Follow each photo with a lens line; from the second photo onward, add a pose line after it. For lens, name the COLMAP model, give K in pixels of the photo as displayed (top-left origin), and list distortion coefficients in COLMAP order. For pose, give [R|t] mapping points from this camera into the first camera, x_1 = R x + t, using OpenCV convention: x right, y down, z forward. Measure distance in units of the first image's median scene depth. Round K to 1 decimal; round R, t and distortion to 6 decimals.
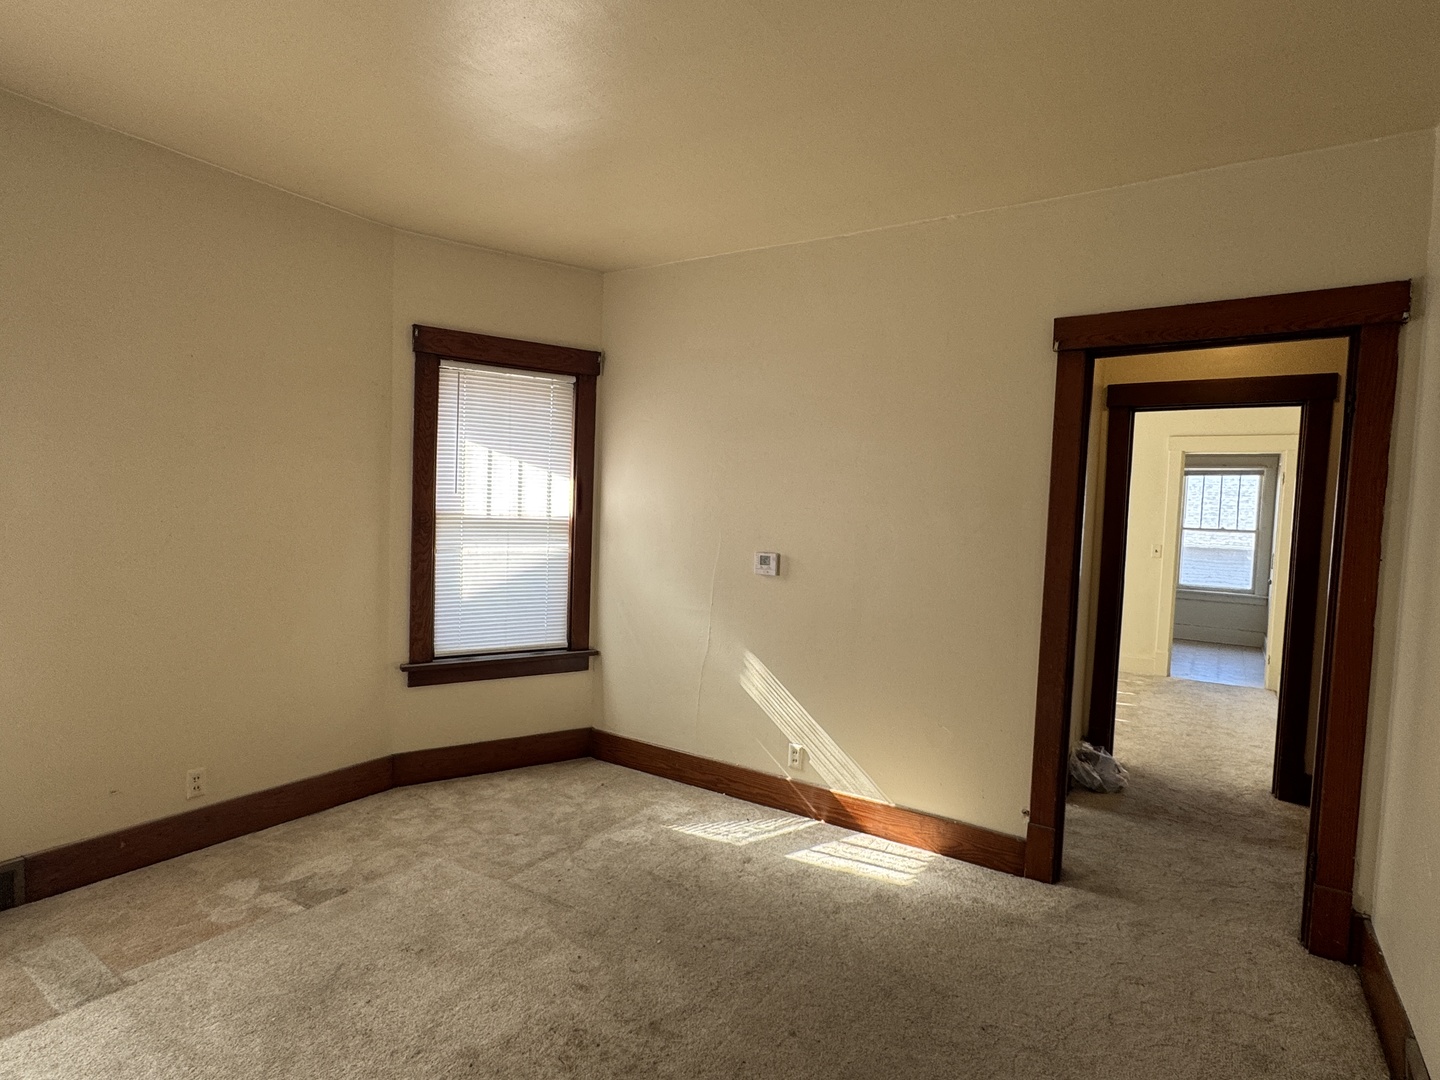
lens RADIAL K [[779.4, 0, 720.0], [0, 779.4, 540.0], [0, 0, 1]] dist [0.000078, 0.000014]
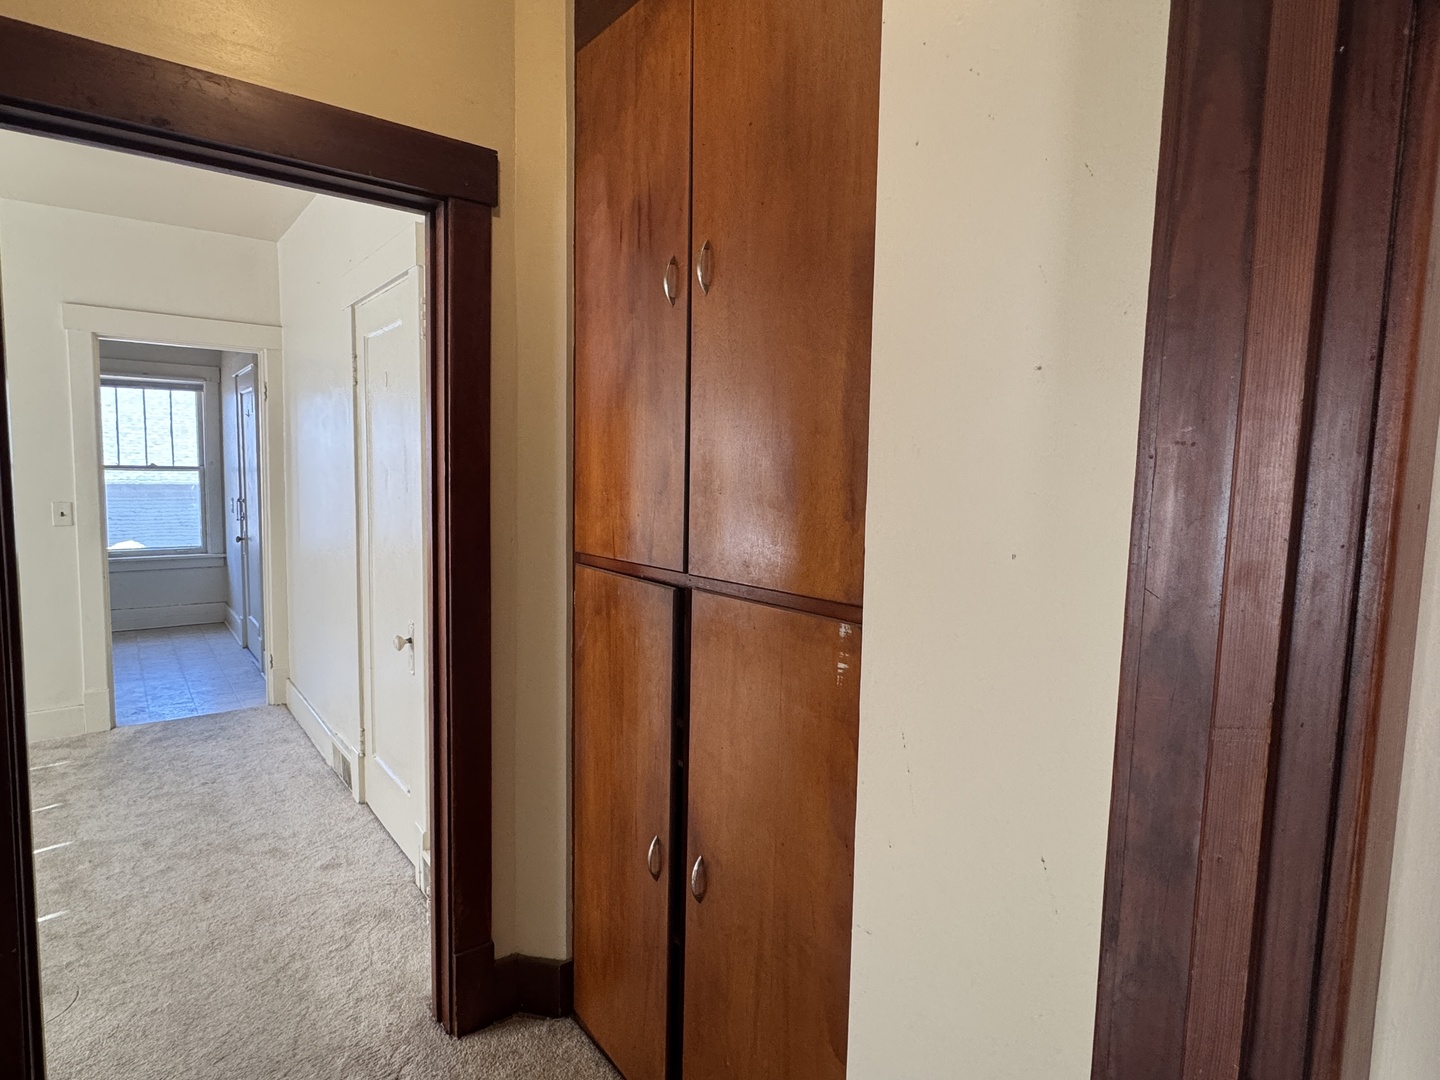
lens RADIAL K [[763.4, 0, 712.5], [0, 763.4, 537.2], [0, 0, 1]] dist [0.002162, -0.000230]
pose [[0.322641, -0.121836, 0.938647, 0.157722], [0.035721, 0.992542, 0.116553, -0.013189], [-0.945847, -0.004075, 0.324587, 0.307464]]
